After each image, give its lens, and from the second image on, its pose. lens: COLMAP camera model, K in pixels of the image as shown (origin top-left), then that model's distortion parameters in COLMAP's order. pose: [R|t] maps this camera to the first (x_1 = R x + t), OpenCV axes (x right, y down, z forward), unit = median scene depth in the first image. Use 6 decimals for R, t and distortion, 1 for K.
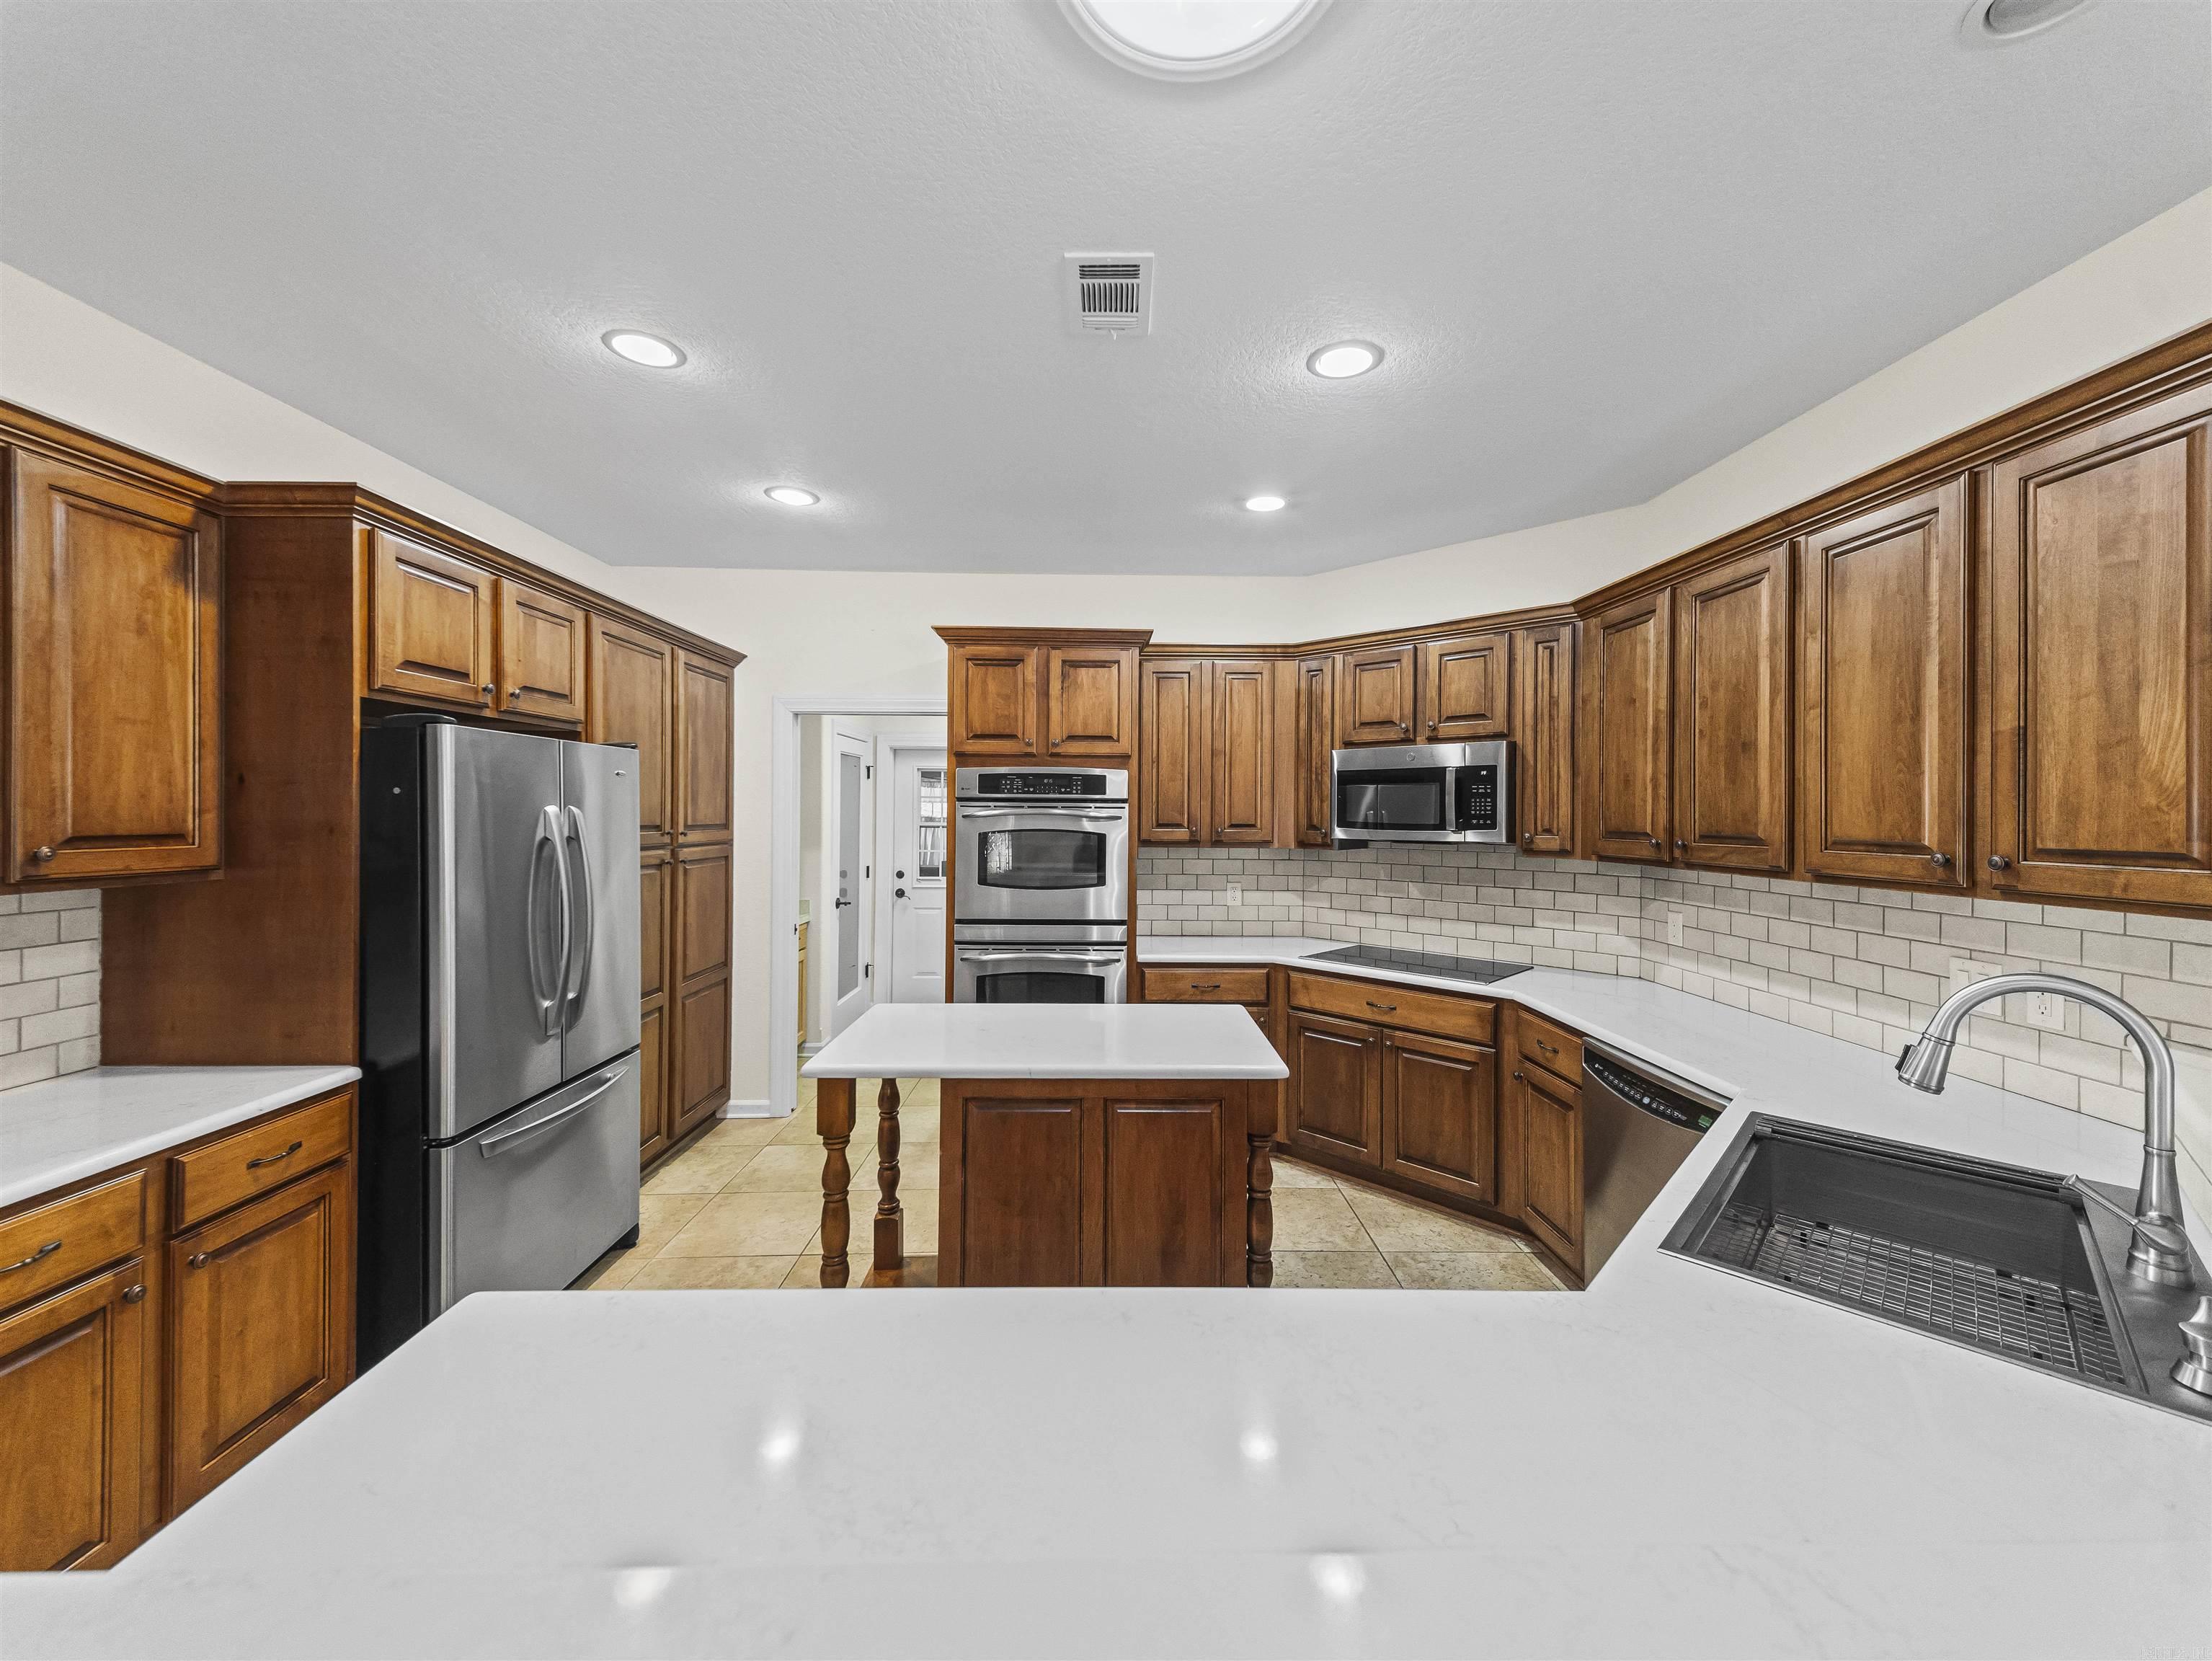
lens RADIAL K [[852.5, 0, 1111.4], [0, 852.5, 817.7], [0, 0, 1]] dist [0.025774, -0.006893]
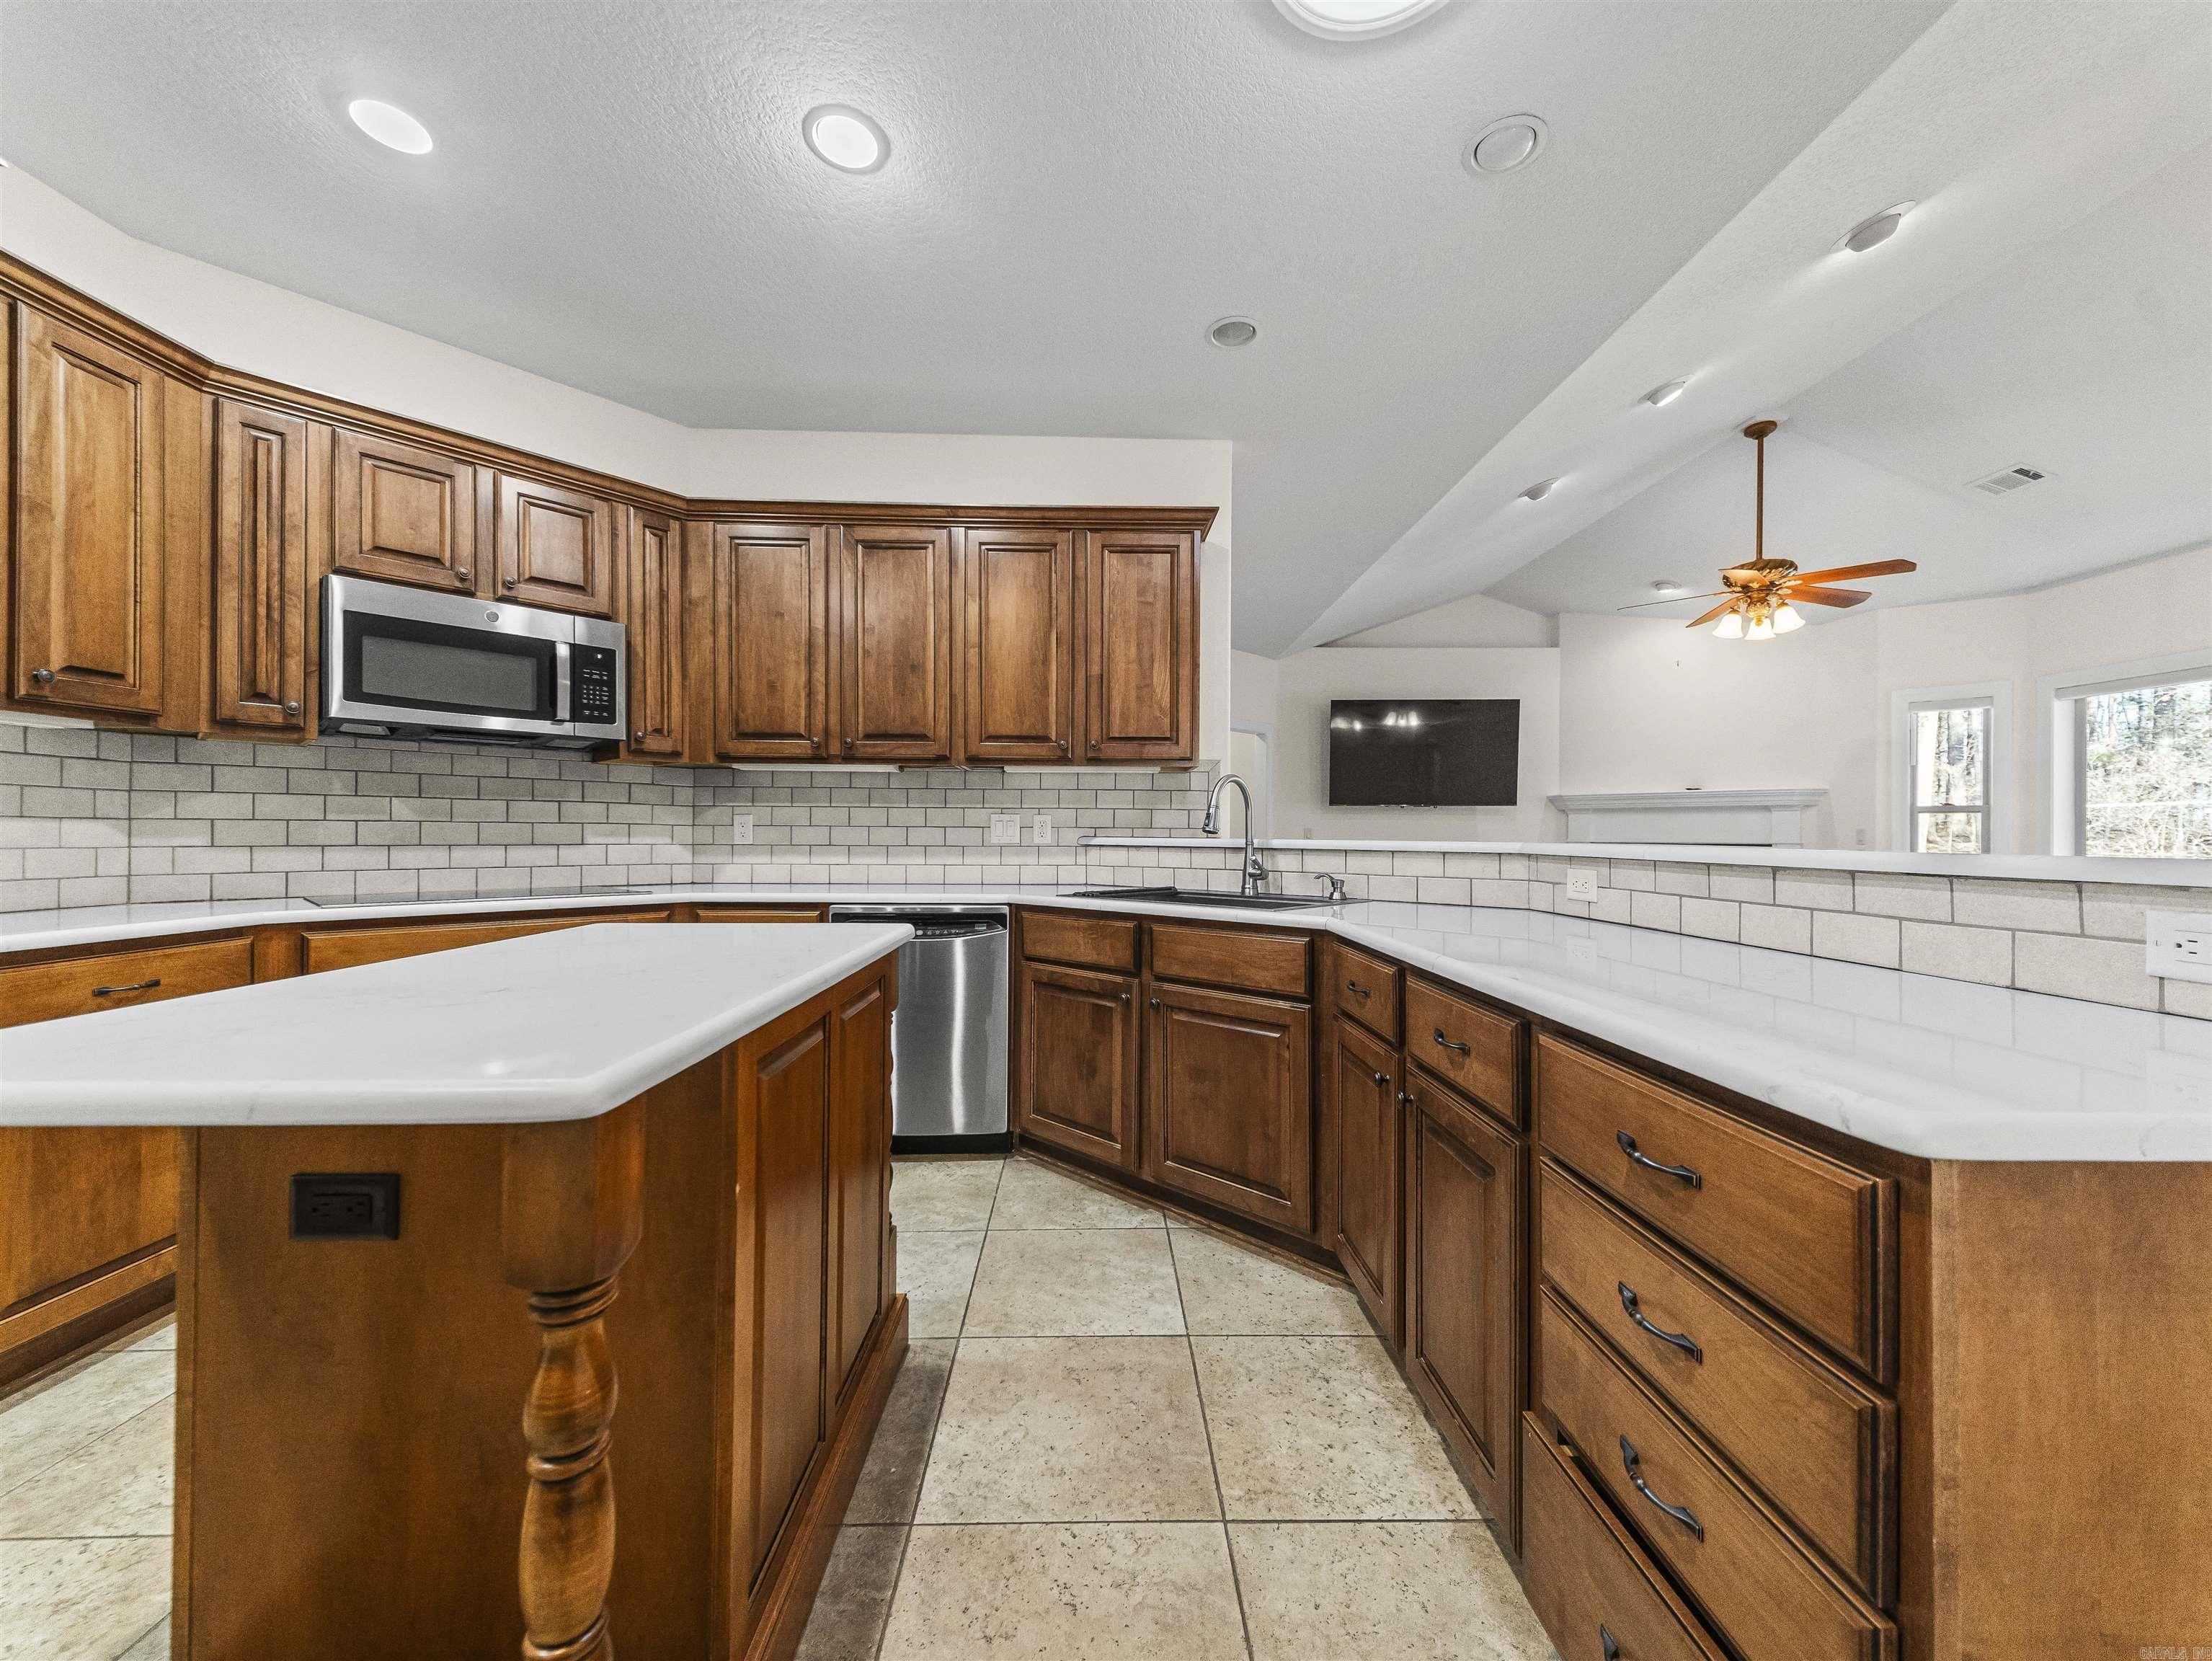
lens RADIAL K [[852.5, 0, 1111.4], [0, 852.5, 831.2], [0, 0, 1]] dist [0.025774, -0.006893]
pose [[-0.010661, -0.003259, 0.999938, -0.445973], [0.001310, 0.999994, 0.003273, 0.124877], [-0.999942, 0.001345, -0.010656, 0.521975]]
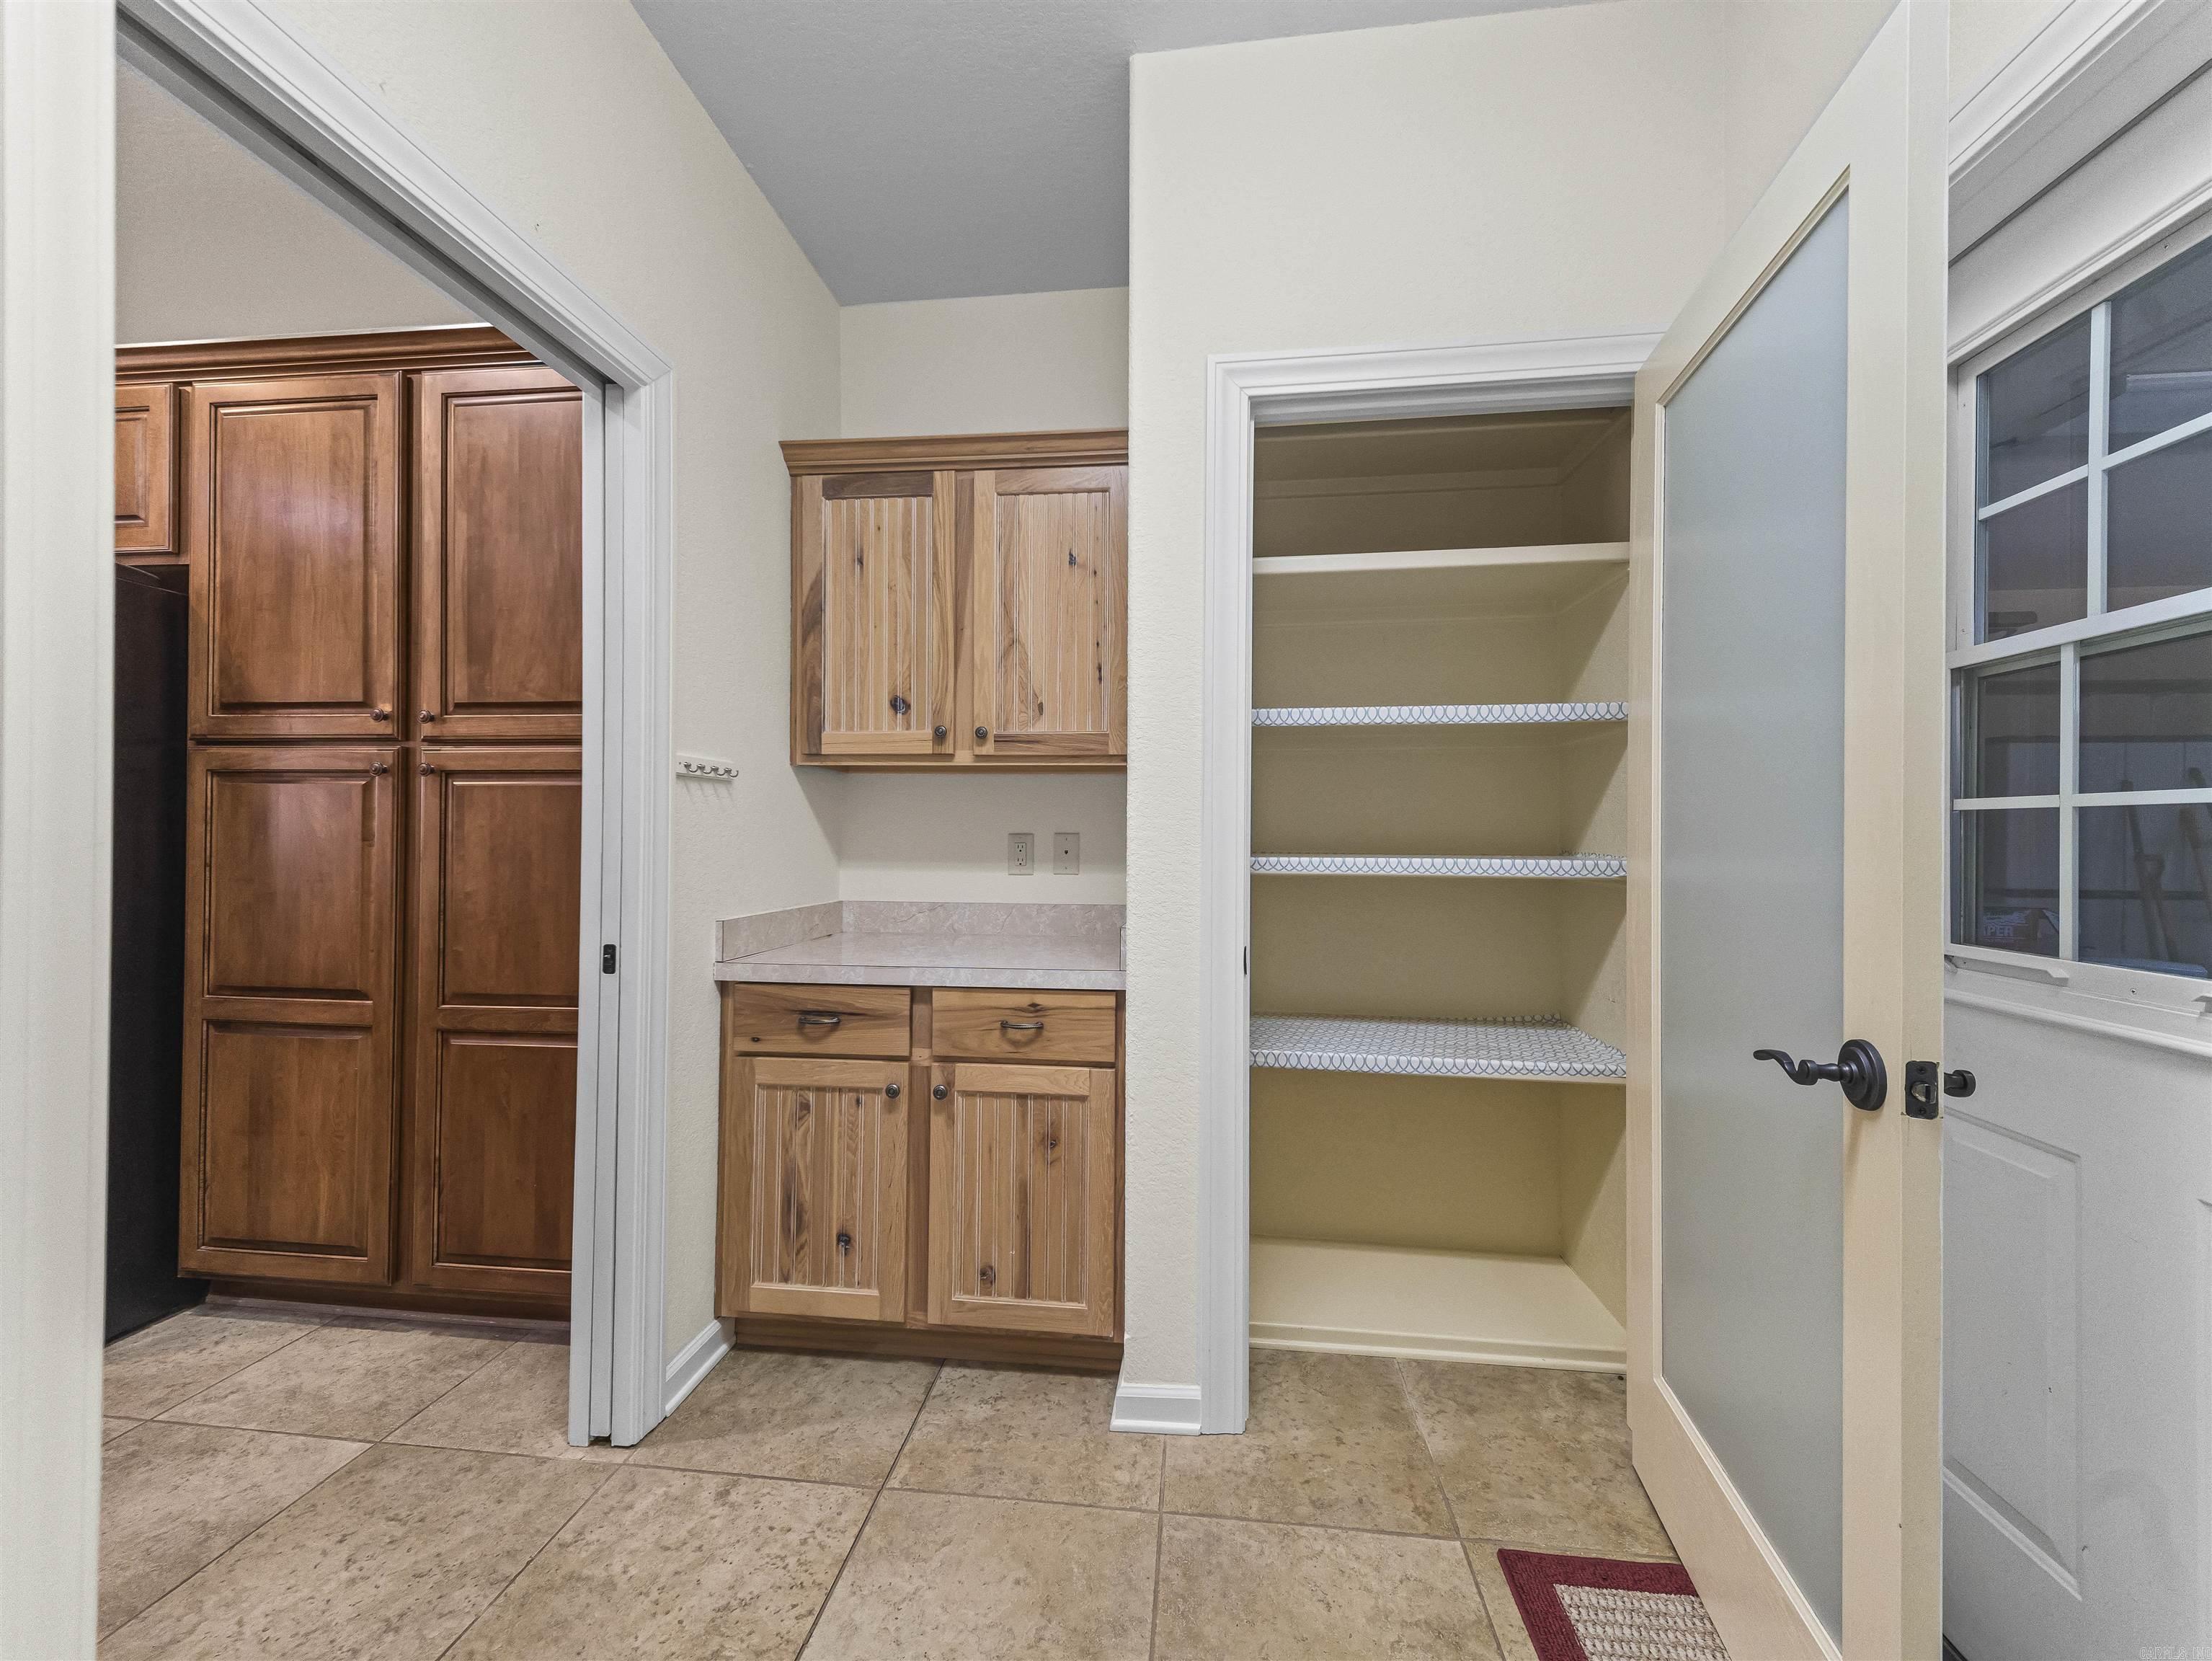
lens RADIAL K [[852.5, 0, 1107.9], [0, 852.5, 832.3], [0, 0, 1]] dist [0.025774, -0.006893]
pose [[-0.128143, -0.009131, -0.991714, -0.030876], [-0.010149, 0.999917, -0.007896, 0.104342], [0.991704, 0.009053, -0.128225, 1.742500]]
